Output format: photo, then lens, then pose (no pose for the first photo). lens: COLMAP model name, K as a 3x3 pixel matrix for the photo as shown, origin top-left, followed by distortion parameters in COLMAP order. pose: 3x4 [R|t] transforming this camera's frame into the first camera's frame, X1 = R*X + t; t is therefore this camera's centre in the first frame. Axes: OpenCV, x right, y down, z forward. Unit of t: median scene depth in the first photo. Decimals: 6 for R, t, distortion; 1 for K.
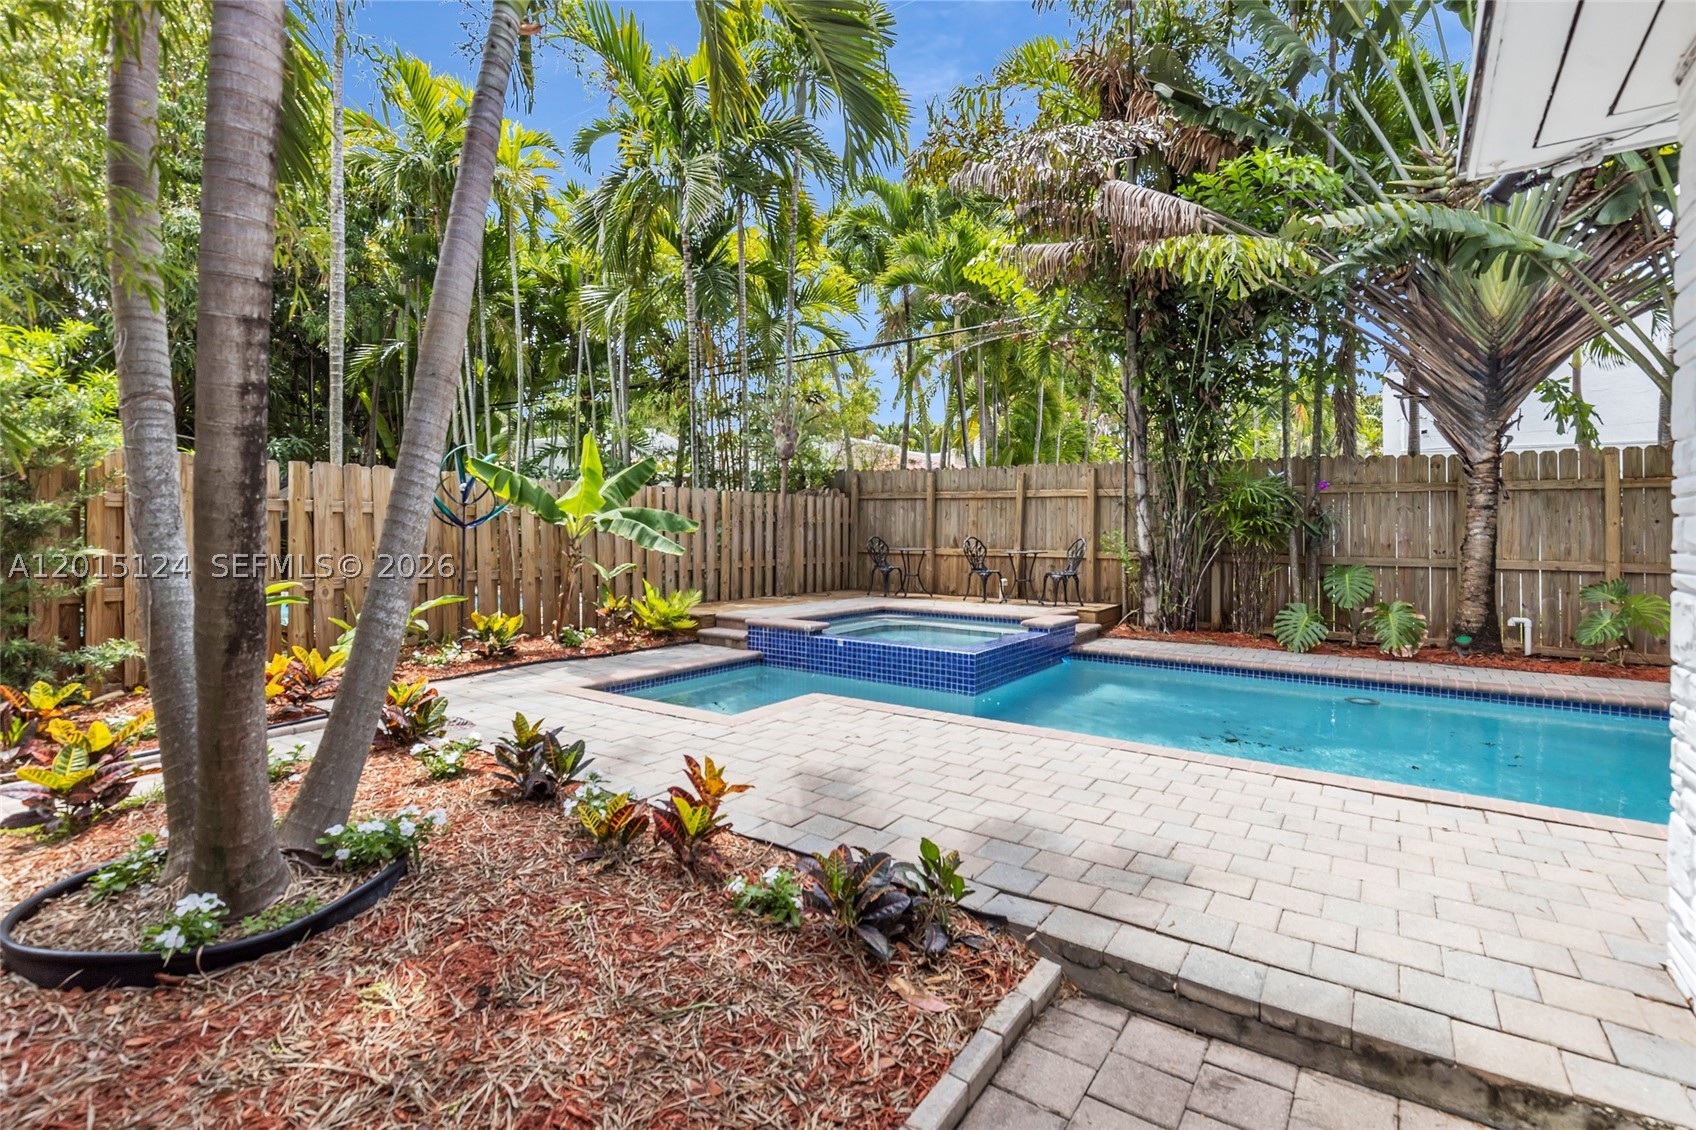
lens RADIAL K [[788.3, 0, 849.1], [0, 788.3, 546.8], [0, 0, 1]] dist [0.003639, -0.000313]
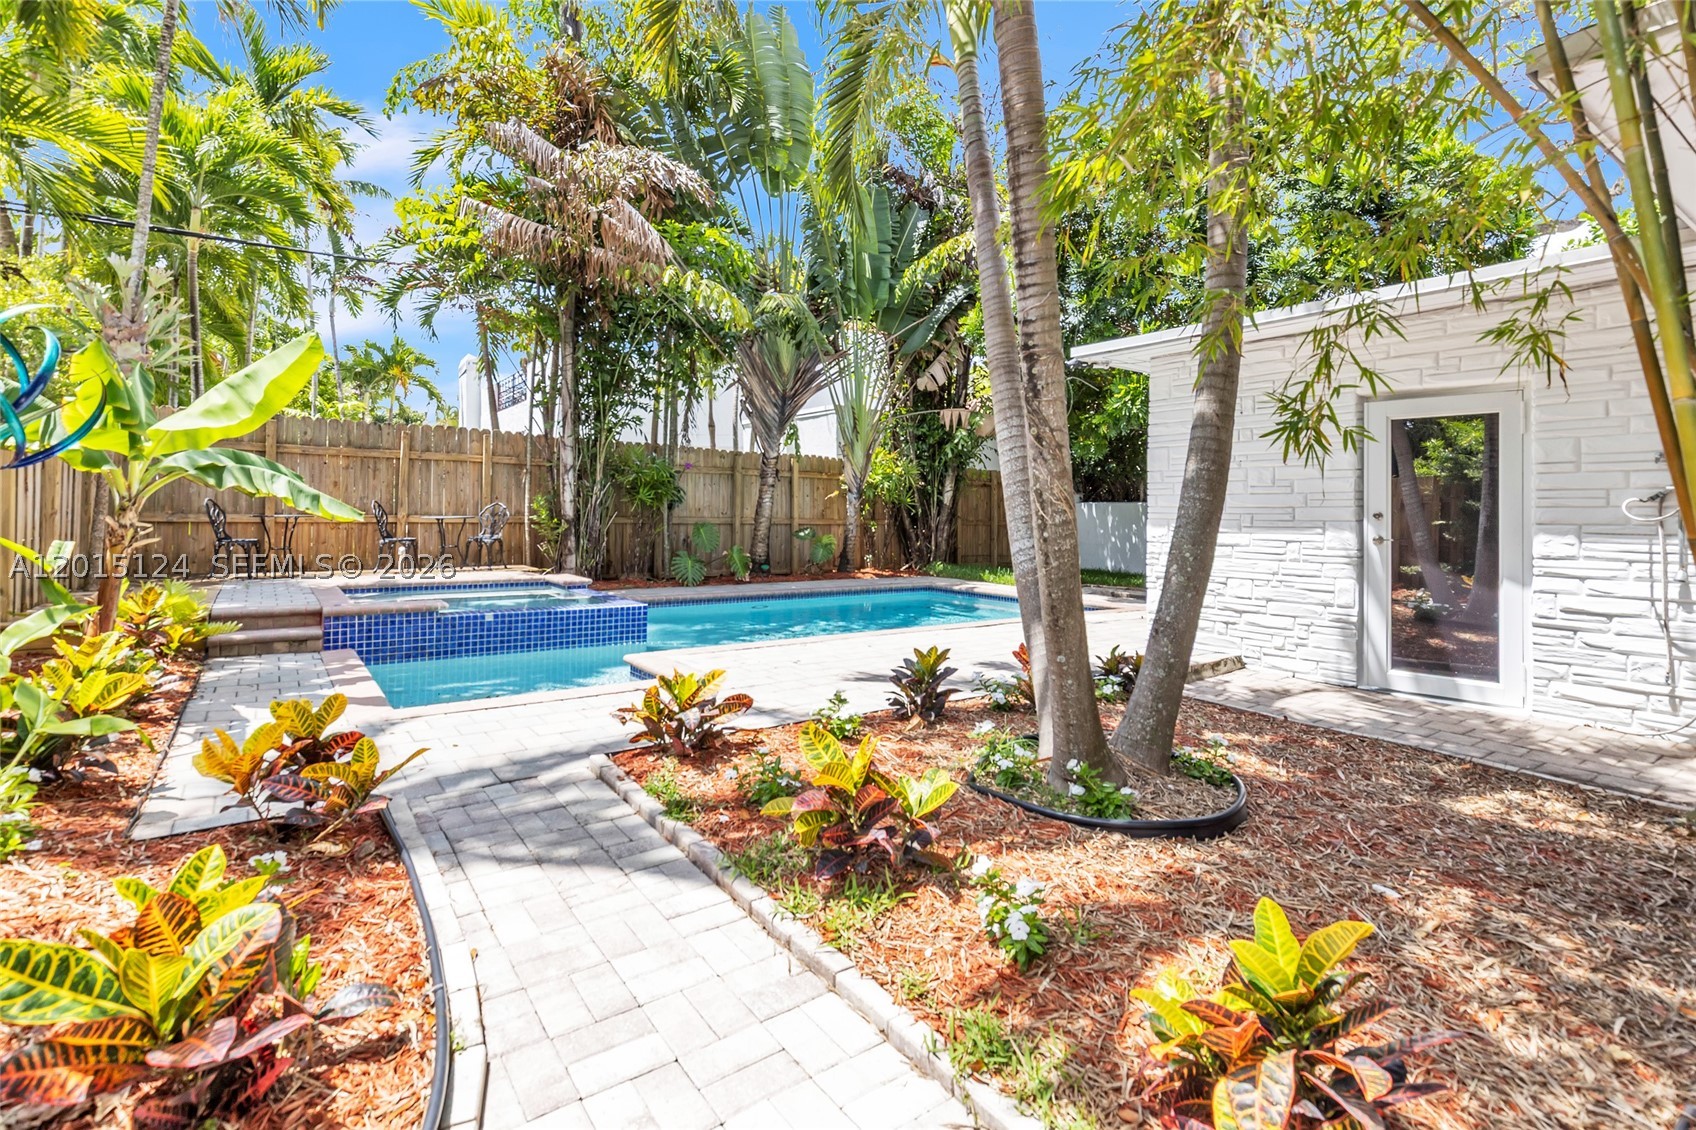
lens RADIAL K [[788.3, 0, 821.7], [0, 788.3, 508.5], [0, 0, 1]] dist [0.003639, -0.000313]
pose [[0.349816, 0.001410, 0.936817, -0.609799], [0.006859, 0.999968, -0.004066, 0.004313], [-0.936793, 0.007848, 0.349795, 0.287064]]
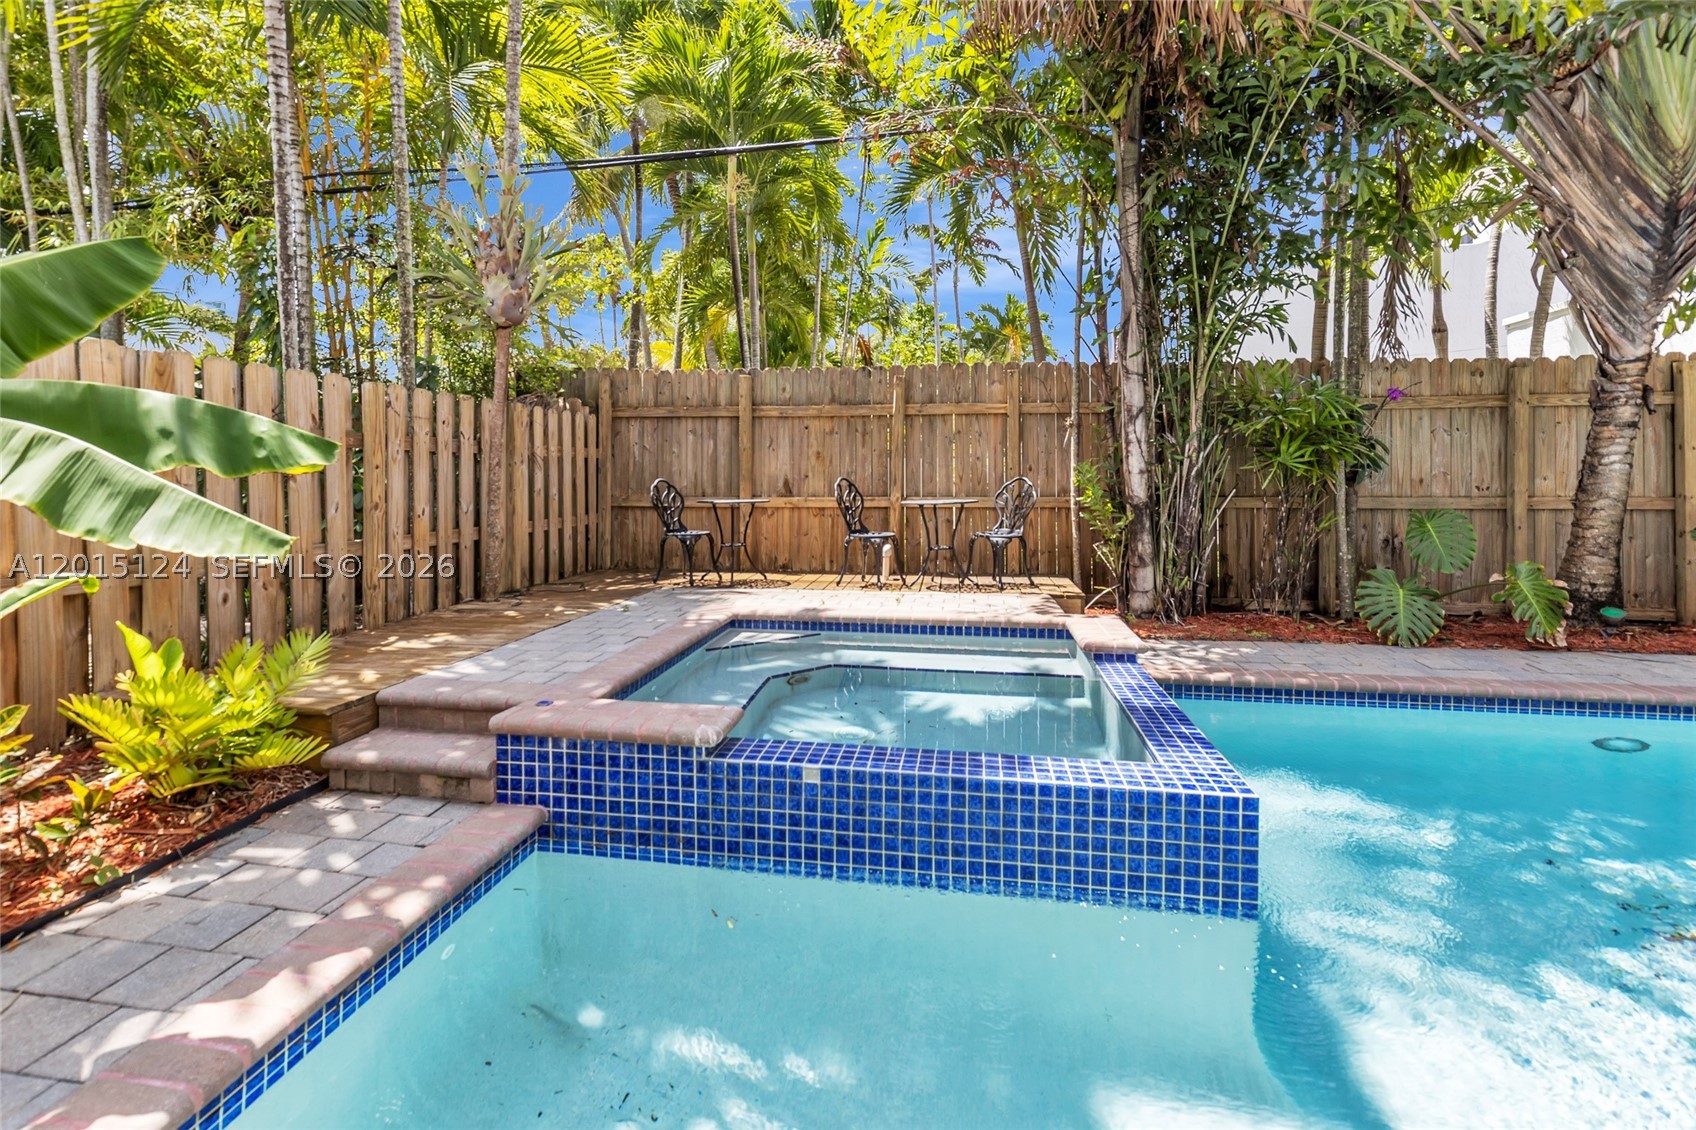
lens RADIAL K [[788.3, 0, 829.7], [0, 788.3, 486.4], [0, 0, 1]] dist [0.003639, -0.000313]
pose [[0.908531, -0.018415, 0.417412, -0.128532], [0.019790, 0.999804, 0.001033, -0.008369], [-0.417349, 0.007322, 0.908717, 0.572034]]
